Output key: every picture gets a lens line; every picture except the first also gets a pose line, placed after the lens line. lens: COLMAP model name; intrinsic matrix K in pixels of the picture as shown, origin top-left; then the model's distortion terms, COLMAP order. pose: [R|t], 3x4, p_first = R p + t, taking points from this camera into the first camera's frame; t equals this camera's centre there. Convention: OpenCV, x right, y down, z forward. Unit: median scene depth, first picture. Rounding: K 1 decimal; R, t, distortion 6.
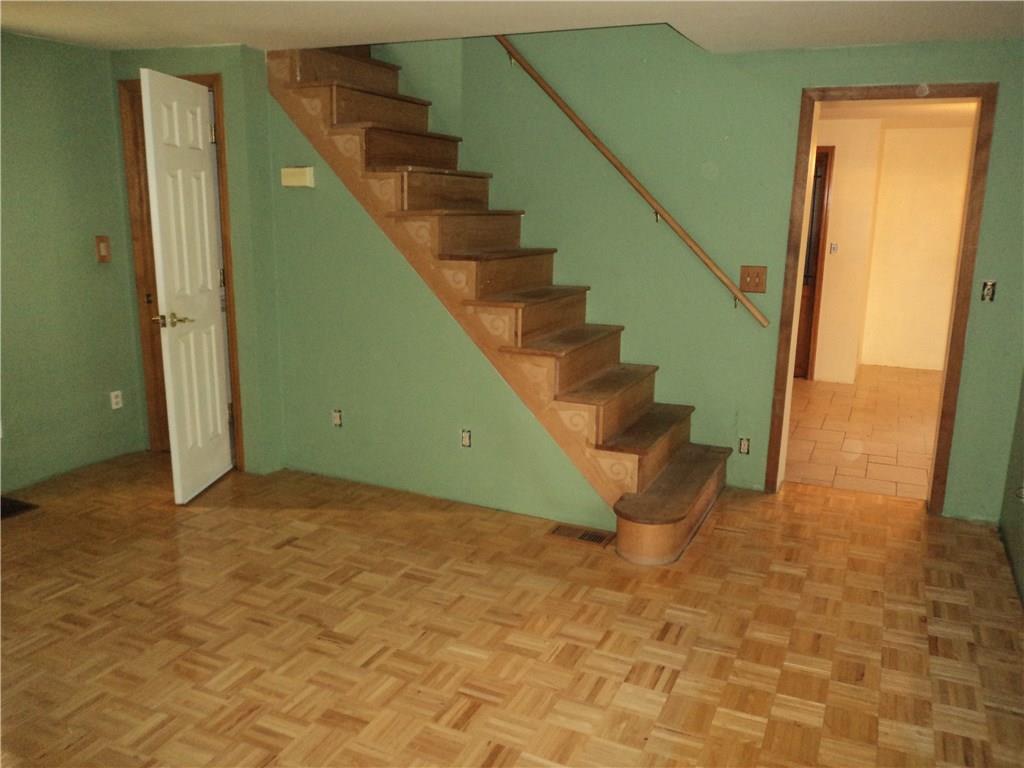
lens RADIAL K [[822.8, 0, 512.0], [0, 822.8, 384.0], [0, 0, 1]] dist [0.006512, -0.002090]
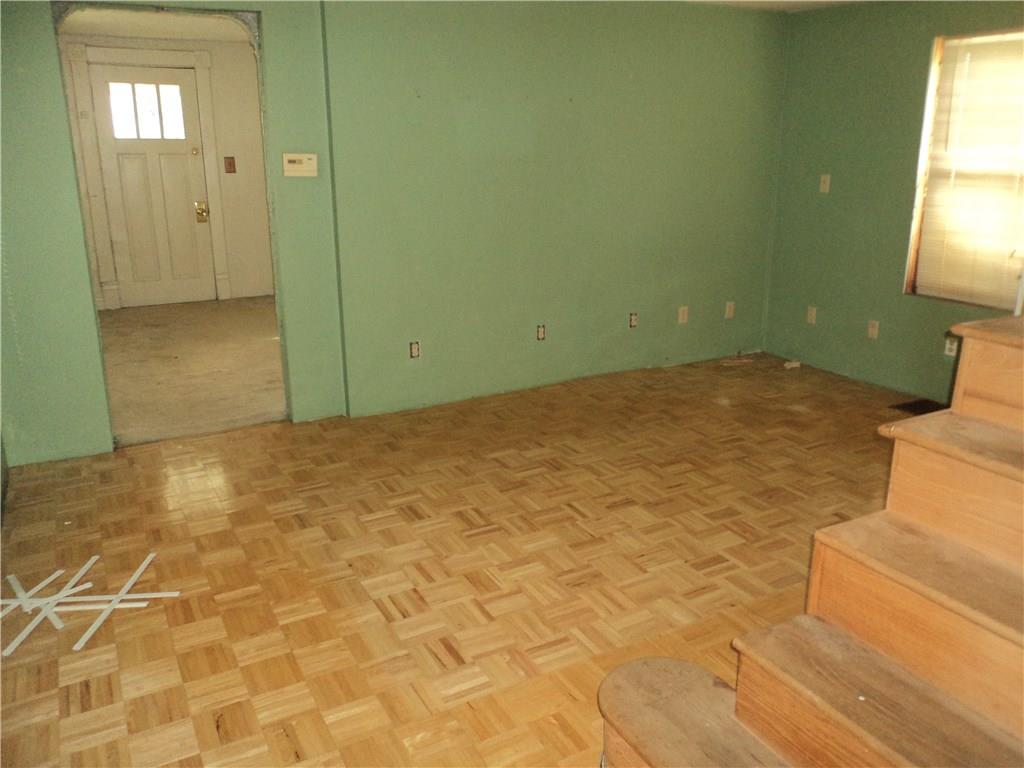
lens RADIAL K [[856.4, 0, 512.0], [0, 856.4, 384.0], [0, 0, 1]] dist [0.000529, 0.114358]
pose [[-0.609495, 0.208708, -0.764824, 0.814941], [-0.175012, 0.905504, 0.386566, -0.303446], [0.773231, 0.369463, -0.515374, 1.520768]]
